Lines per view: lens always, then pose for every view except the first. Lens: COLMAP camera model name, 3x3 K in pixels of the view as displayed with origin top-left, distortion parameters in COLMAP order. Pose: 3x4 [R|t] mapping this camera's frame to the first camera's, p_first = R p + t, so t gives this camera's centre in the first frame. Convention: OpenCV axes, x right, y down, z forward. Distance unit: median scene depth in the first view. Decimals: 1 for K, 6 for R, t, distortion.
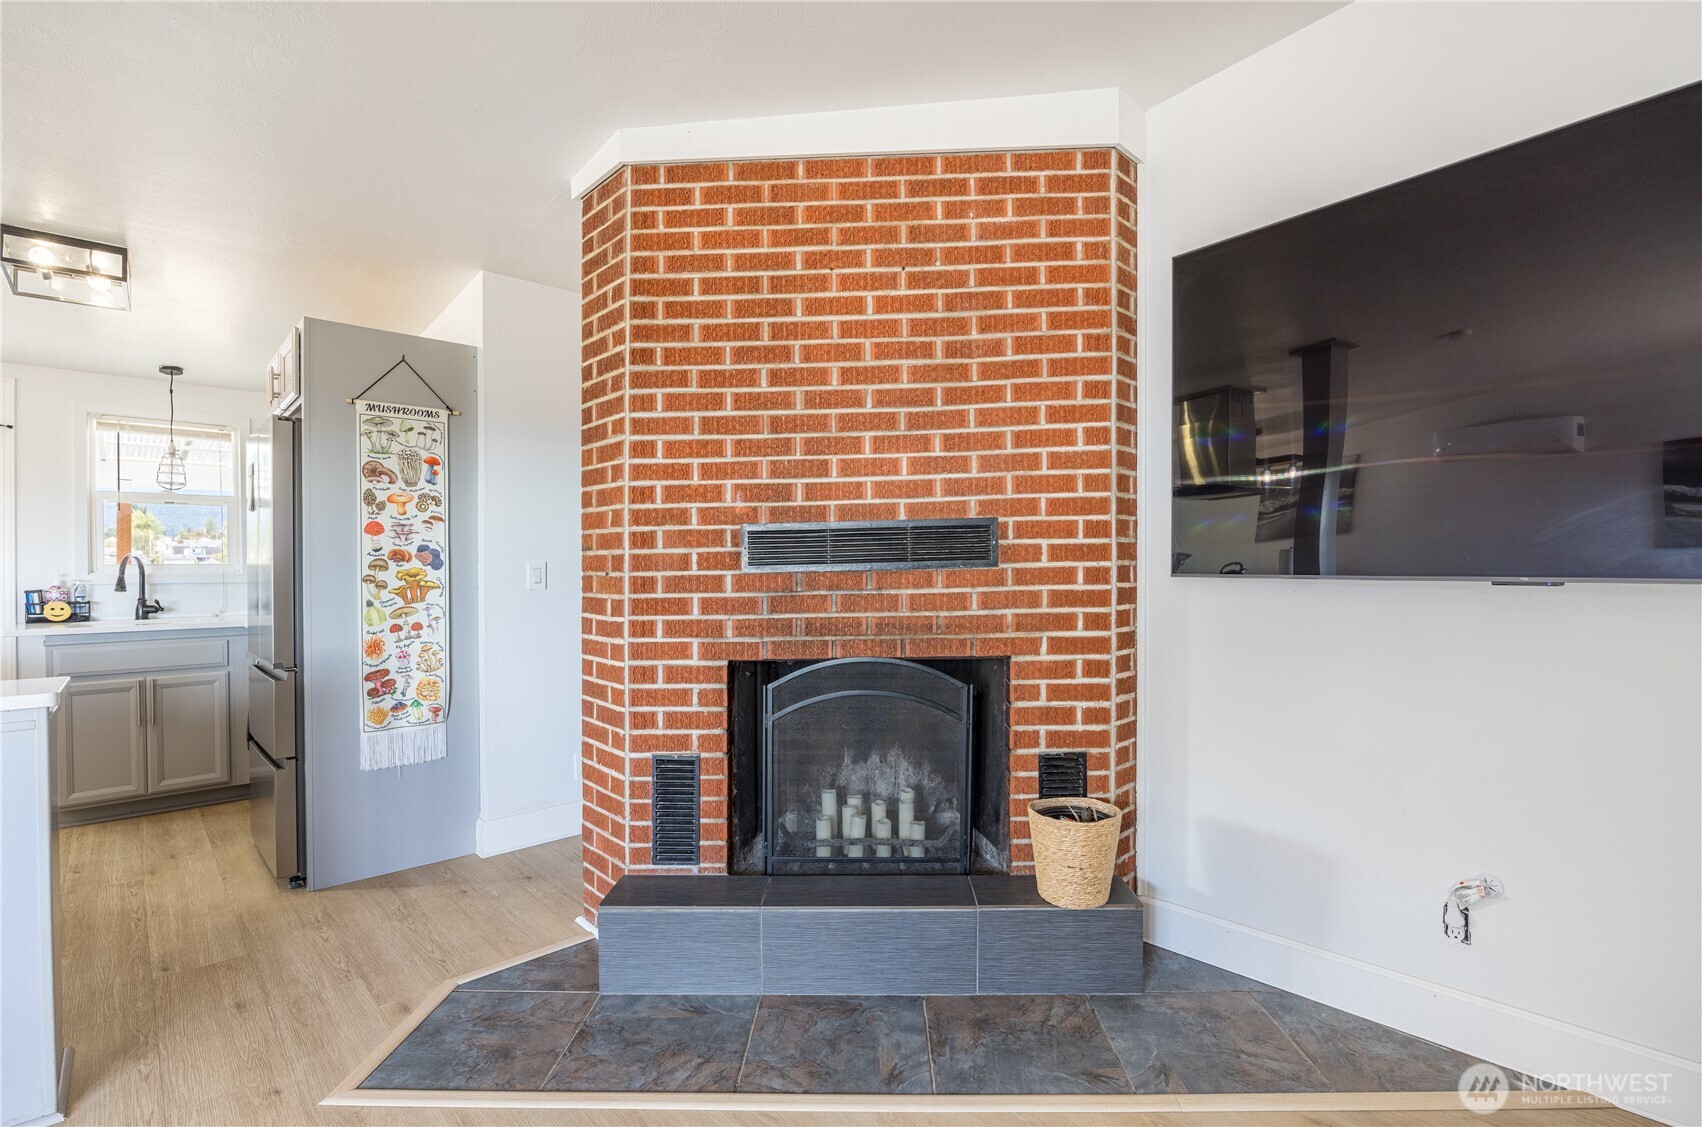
lens RADIAL K [[789.0, 0, 860.4], [0, 789.0, 572.2], [0, 0, 1]] dist [-0.012422, 0.001028]
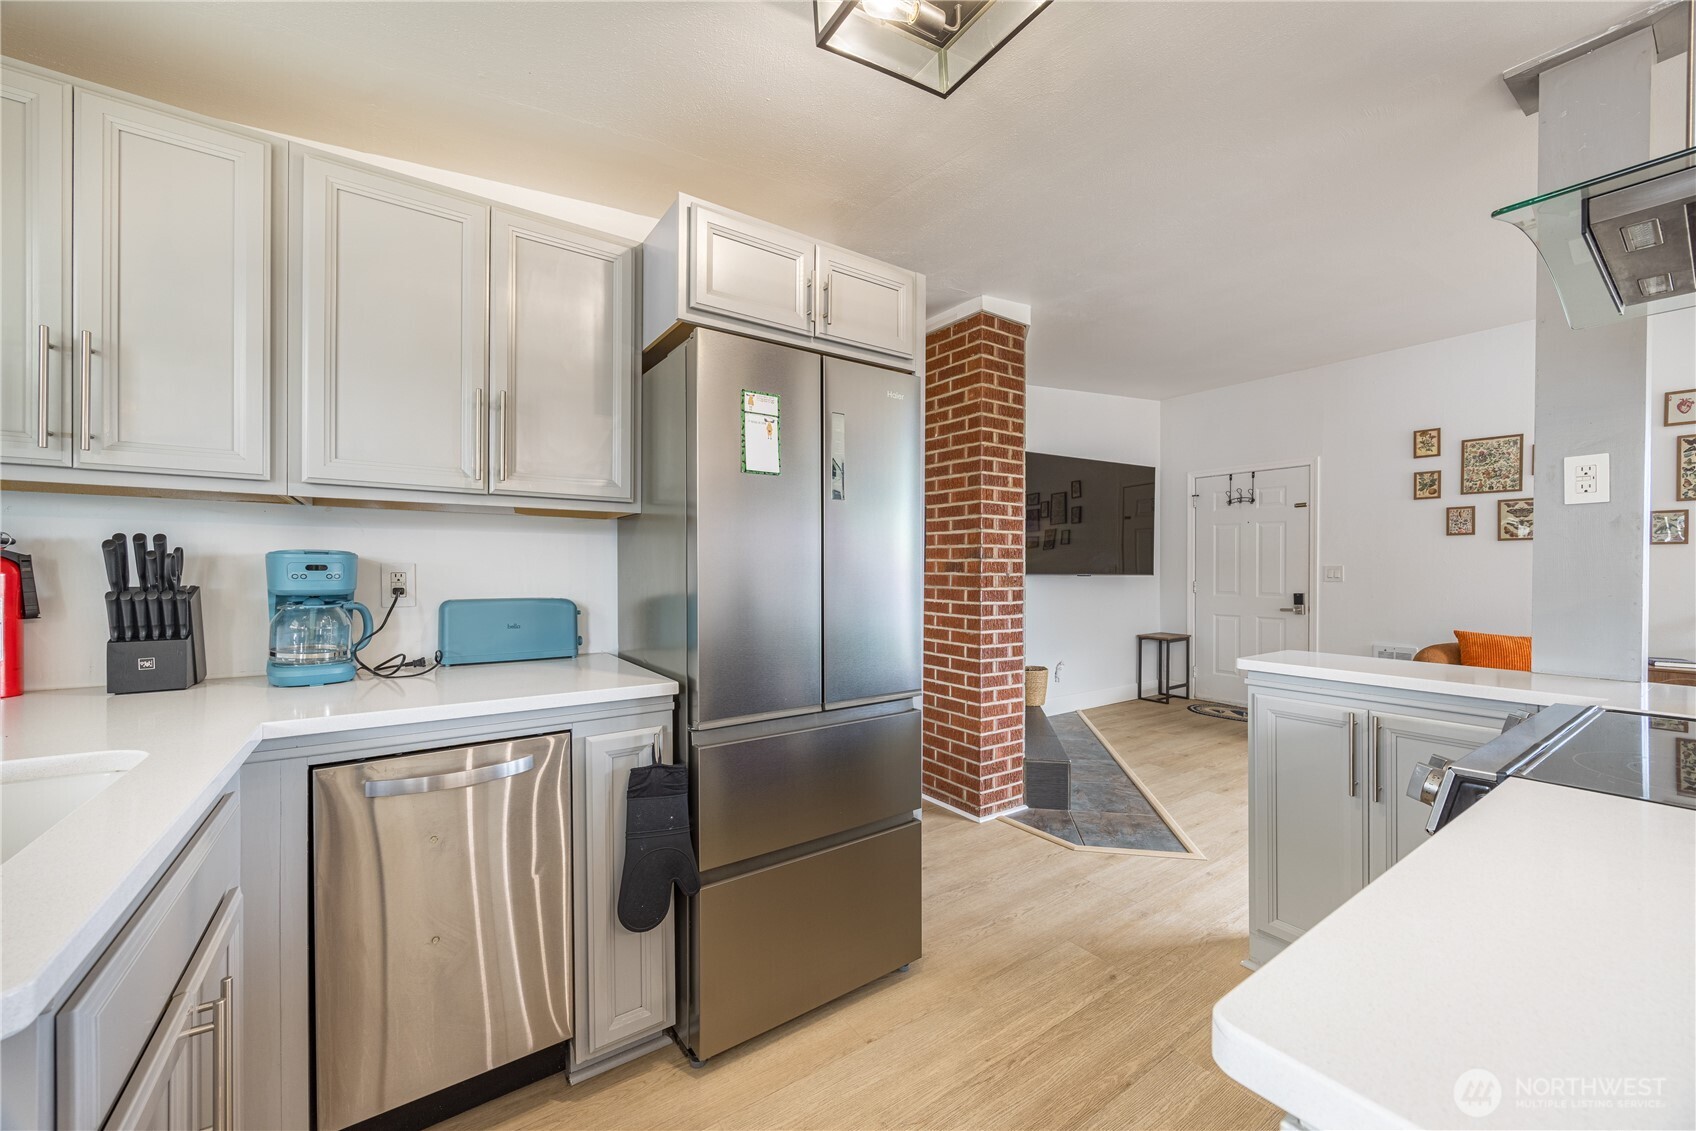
lens RADIAL K [[651.4, 0, 850.5], [0, 651.4, 572.3], [0, 0, 1]] dist [-0.002265, 0.000632]
pose [[0.142152, 0.001605, 0.989844, -1.700468], [0.005629, 0.999981, -0.002429, -0.001113], [-0.989829, 0.005917, 0.142140, 1.170100]]
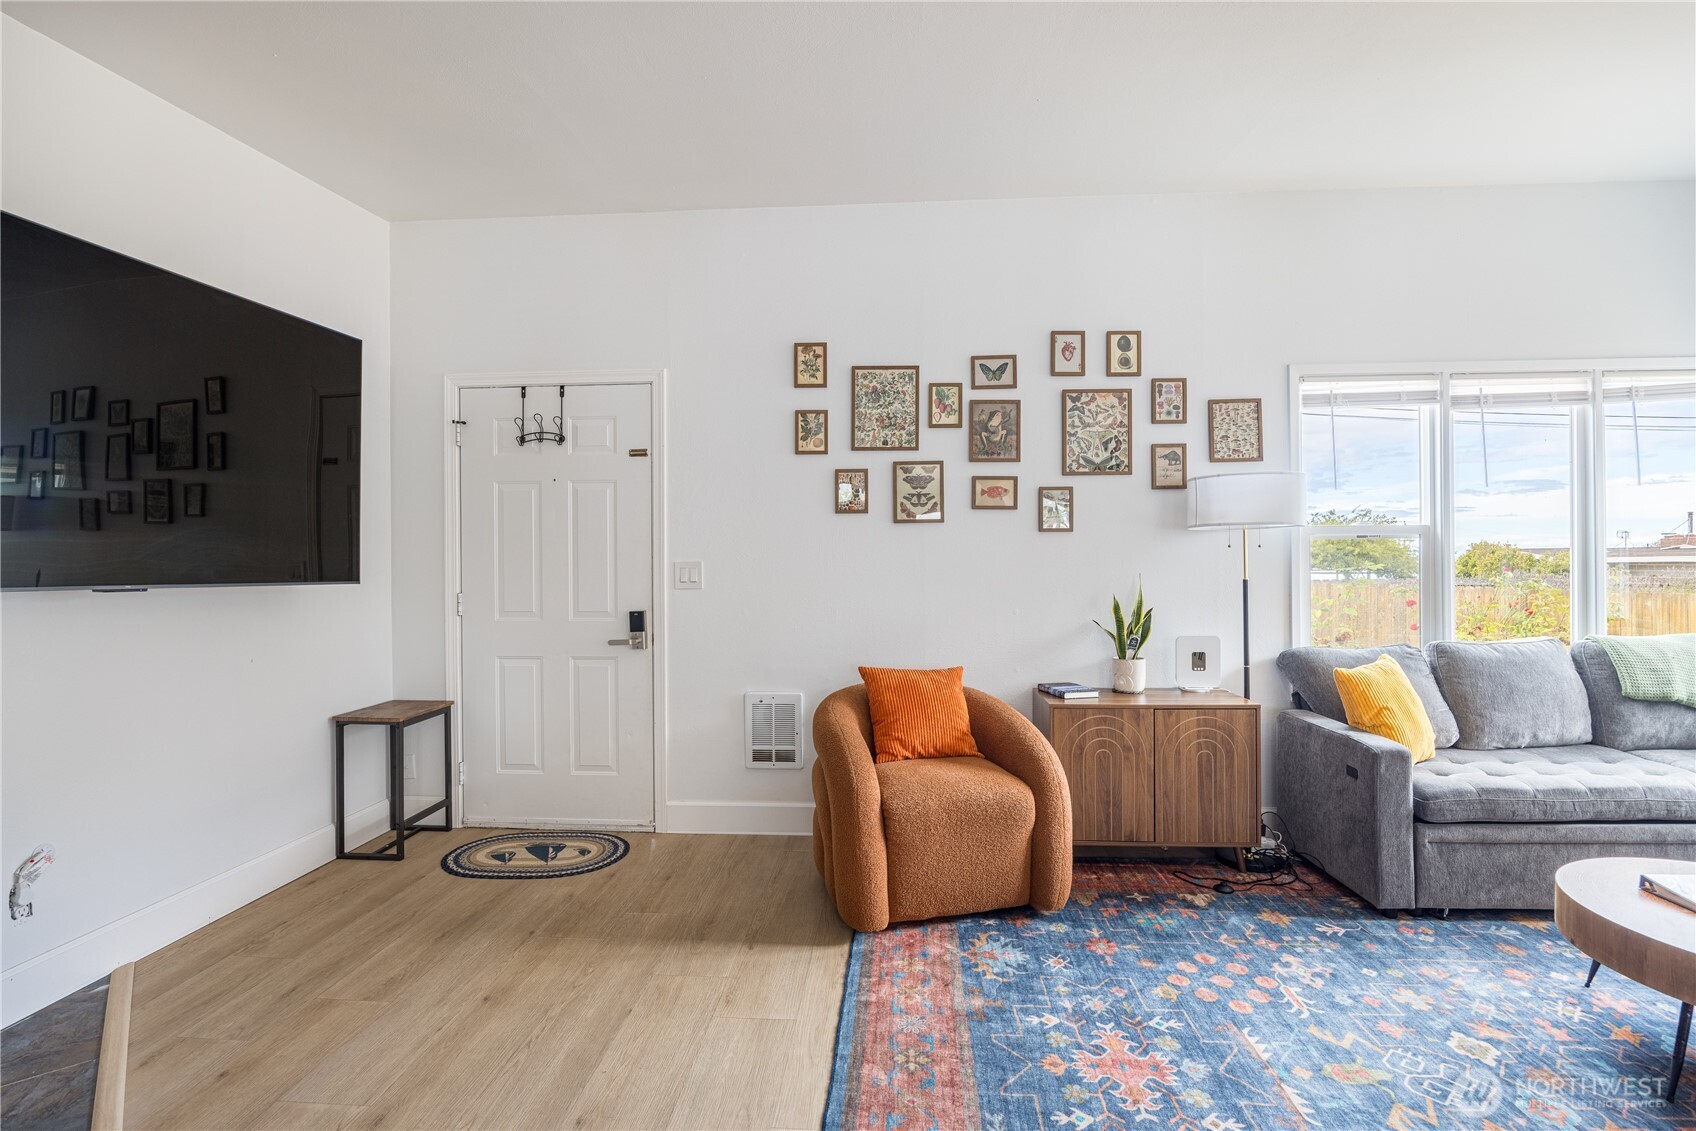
lens RADIAL K [[777.6, 0, 849.1], [0, 777.6, 567.7], [0, 0, 1]] dist [-0.015032, 0.001383]
pose [[-0.679021, 0.011544, 0.734028, -0.659204], [0.017355, 0.999849, 0.000330, -0.002059], [-0.733914, 0.012963, -0.679119, 0.685740]]
